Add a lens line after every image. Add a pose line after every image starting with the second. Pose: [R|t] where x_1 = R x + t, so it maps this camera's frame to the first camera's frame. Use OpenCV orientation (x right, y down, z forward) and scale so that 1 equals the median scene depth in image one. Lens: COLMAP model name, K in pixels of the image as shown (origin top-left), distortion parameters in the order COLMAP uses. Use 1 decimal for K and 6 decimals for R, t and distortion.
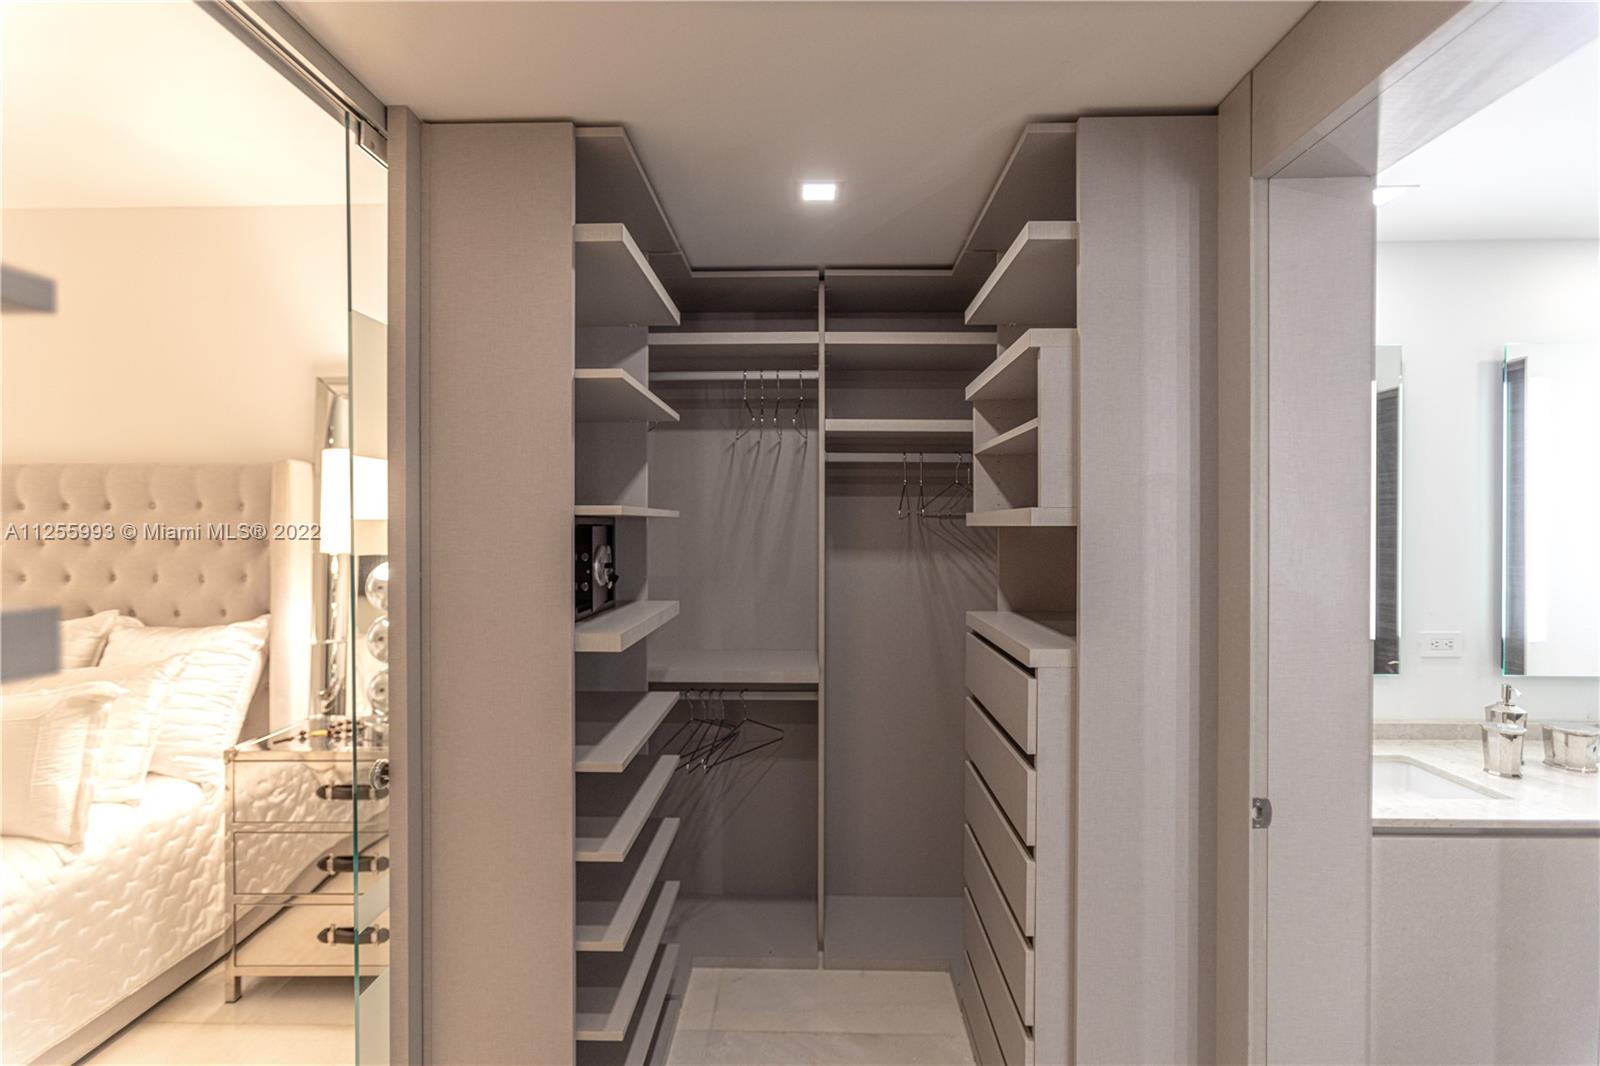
lens RADIAL K [[693.0, 0, 800.0], [0, 693.0, 533.0], [0, 0, 1]] dist [-0.000791, -0.000156]
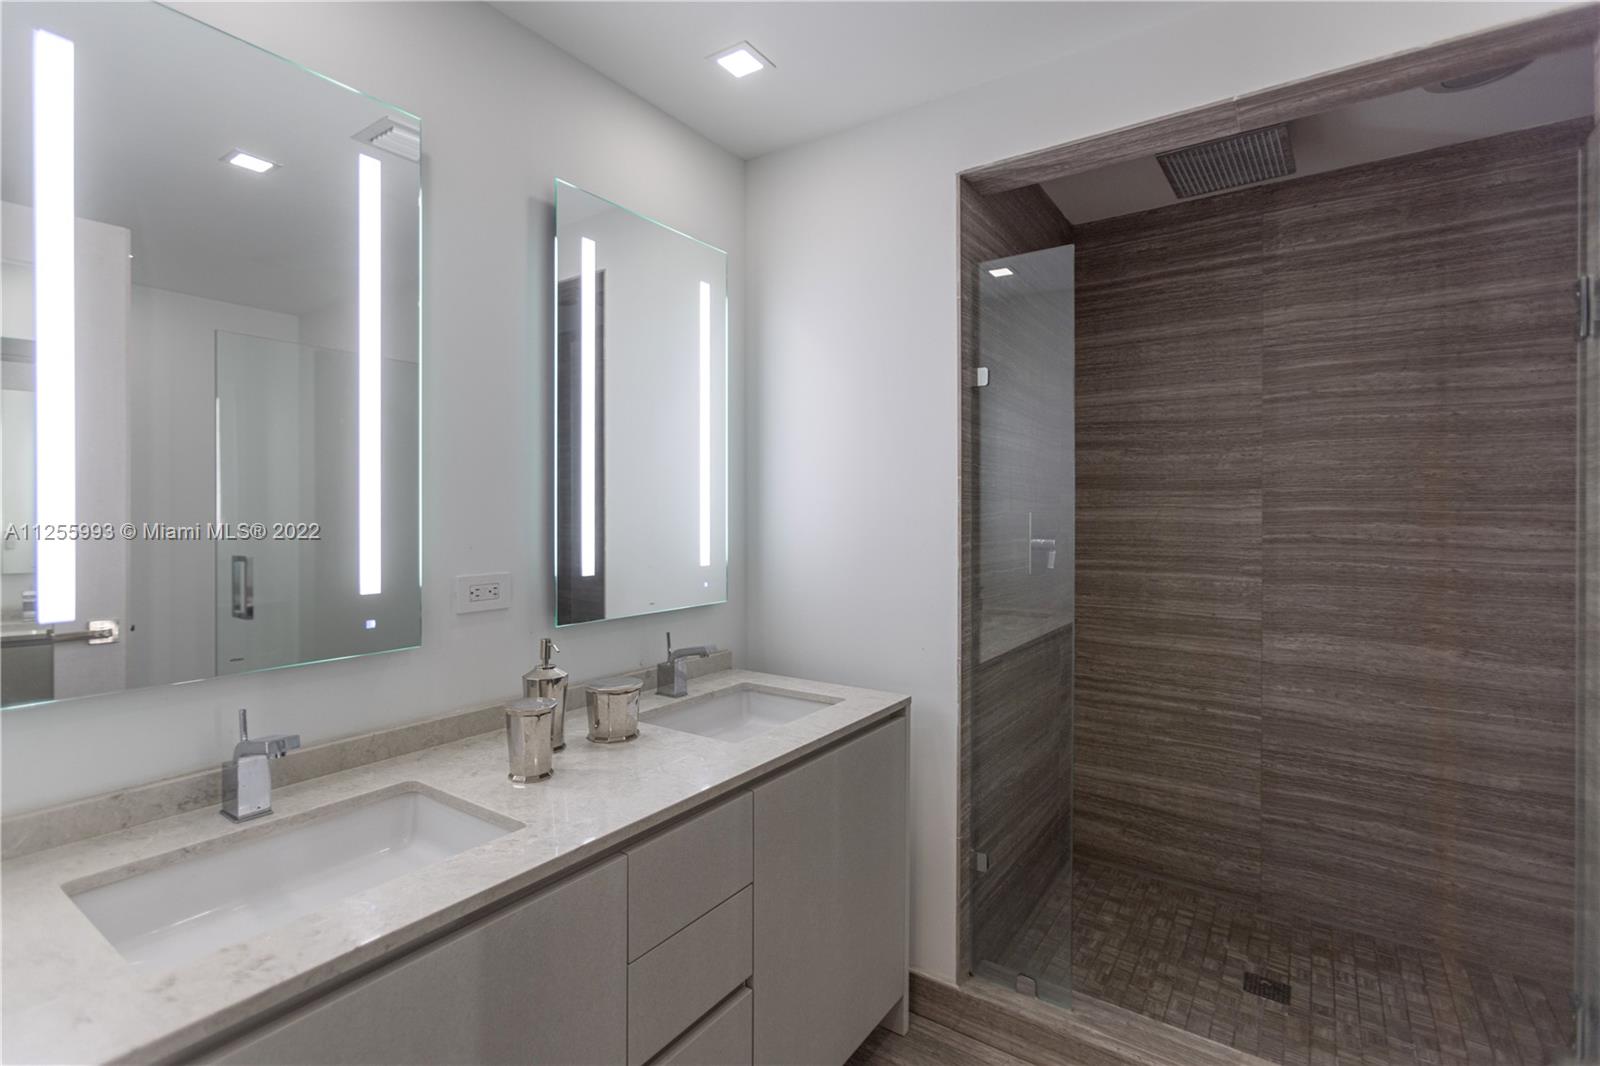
lens RADIAL K [[693.0, 0, 800.0], [0, 693.0, 533.0], [0, 0, 1]] dist [-0.000791, -0.000156]
pose [[0.528183, -0.005176, 0.849115, 0.569983], [0.002752, 0.999987, 0.004384, 0.111549], [-0.849126, 0.000022, 0.528190, 0.419576]]
